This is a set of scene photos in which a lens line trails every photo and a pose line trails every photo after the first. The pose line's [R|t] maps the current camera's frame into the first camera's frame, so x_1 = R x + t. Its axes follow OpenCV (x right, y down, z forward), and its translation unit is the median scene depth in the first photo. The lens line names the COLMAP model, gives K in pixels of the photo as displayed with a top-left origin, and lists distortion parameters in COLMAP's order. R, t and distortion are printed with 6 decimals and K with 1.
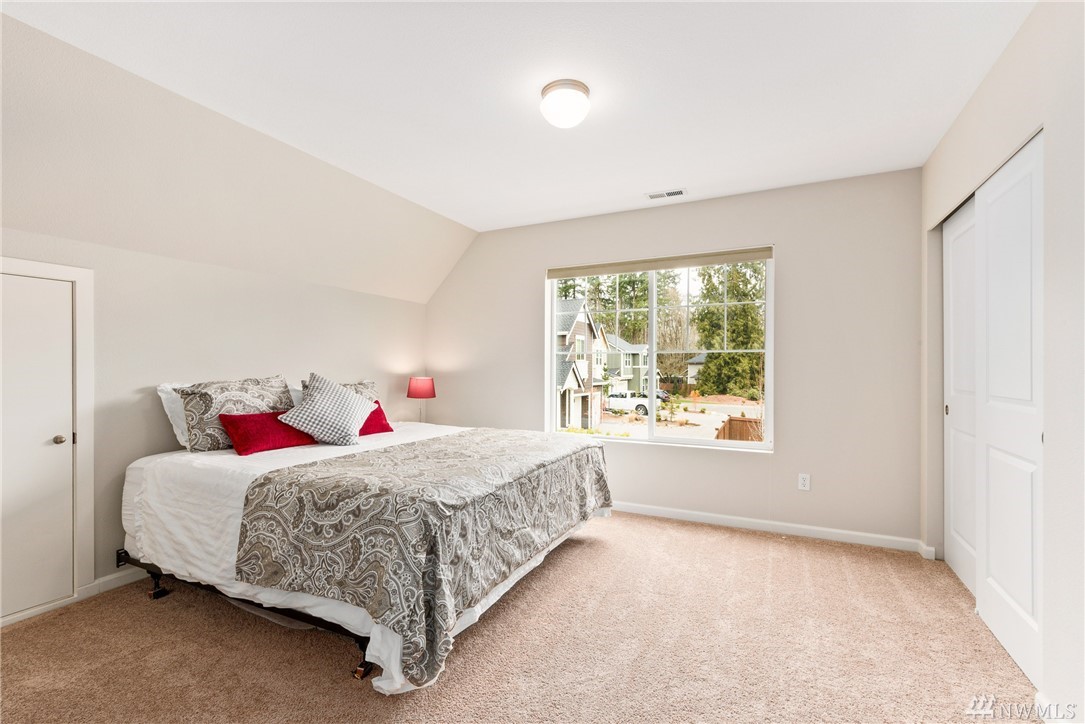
lens RADIAL K [[486.3, 0, 541.7], [0, 486.3, 365.7], [0, 0, 1]] dist [0.016621, -0.007575]
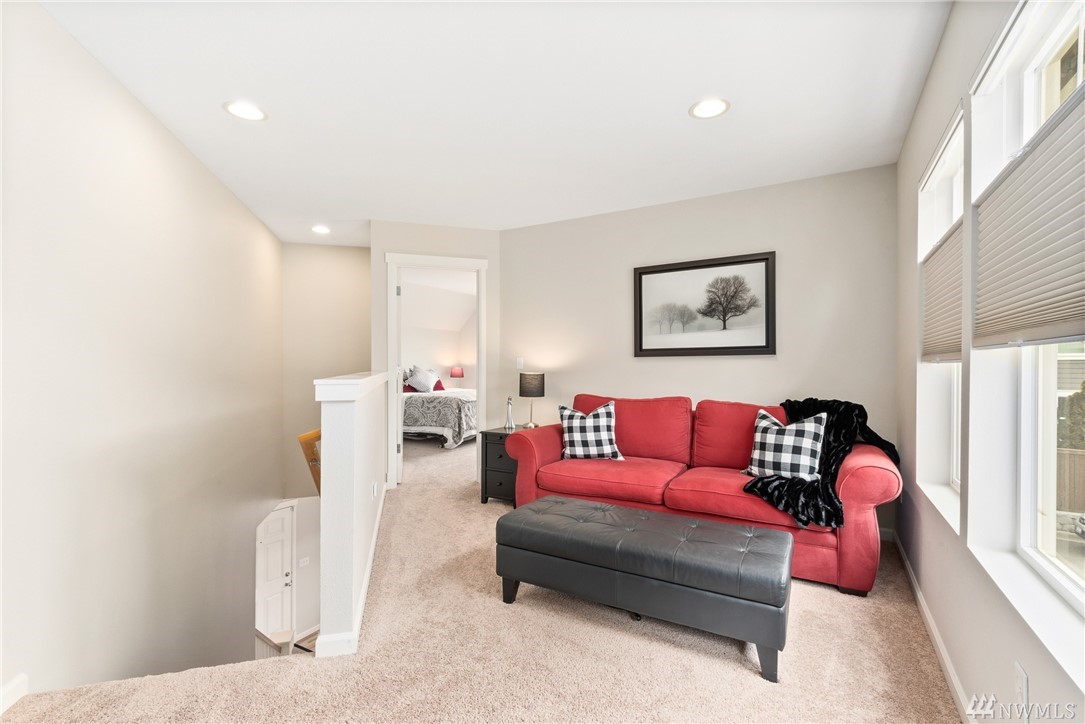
lens RADIAL K [[486.3, 0, 543.0], [0, 486.3, 364.0], [0, 0, 1]] dist [0.016621, -0.007575]
pose [[0.997640, -0.002748, -0.068610, 0.613453], [0.002839, 0.999995, 0.001234, 0.010308], [0.068607, -0.001426, 0.997643, -2.460218]]
